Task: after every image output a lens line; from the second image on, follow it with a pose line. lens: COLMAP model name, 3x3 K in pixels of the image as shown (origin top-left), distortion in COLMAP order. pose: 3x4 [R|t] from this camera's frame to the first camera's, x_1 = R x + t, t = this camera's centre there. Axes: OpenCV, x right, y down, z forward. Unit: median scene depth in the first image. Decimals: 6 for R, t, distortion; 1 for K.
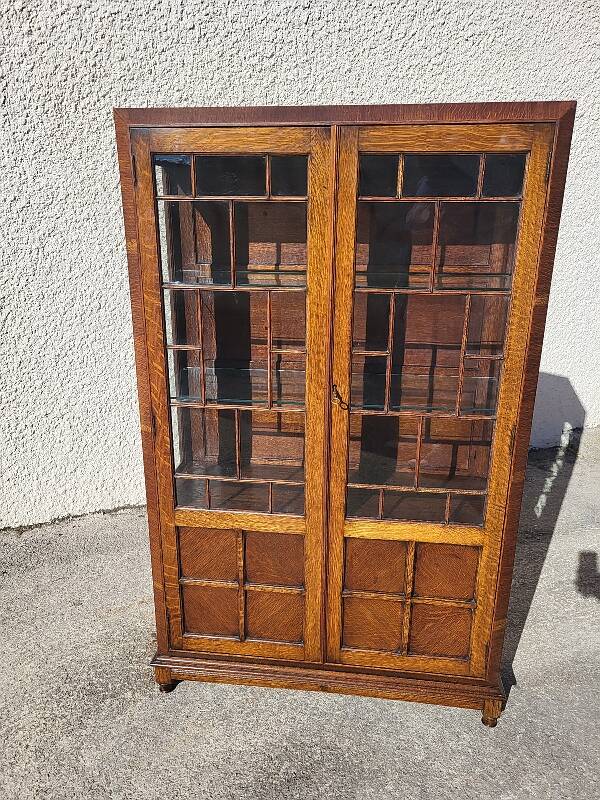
lens RADIAL K [[609.3, 0, 298.2], [0, 609.3, 405.9], [0, 0, 1]] dist [0.061346, -0.042024]
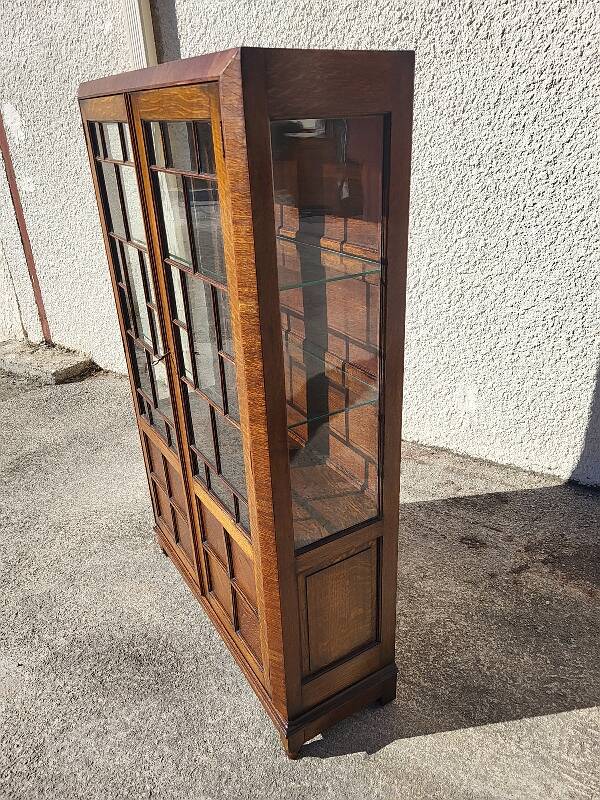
lens RADIAL K [[610.2, 0, 300.0], [0, 610.2, 400.0], [0, 0, 1]] dist [0.053973, -0.032371]
pose [[0.618171, 0.307915, -0.723224, 0.792145], [-0.205349, 0.951391, 0.229537, -0.190390], [0.758747, 0.006620, 0.651352, 0.398054]]
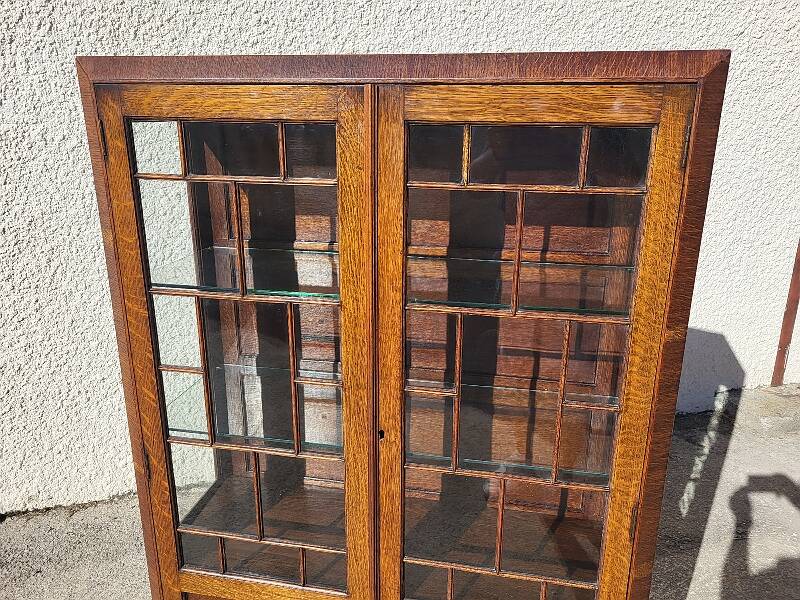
lens RADIAL K [[615.2, 0, 401.9], [0, 615.2, 296.6], [0, 0, 1]] dist [0.050504, -0.029783]
pose [[0.997441, 0.021760, -0.068098, 0.104811], [-0.023073, 0.999562, -0.018544, -0.144597], [0.067665, 0.020068, 0.997506, 0.221870]]
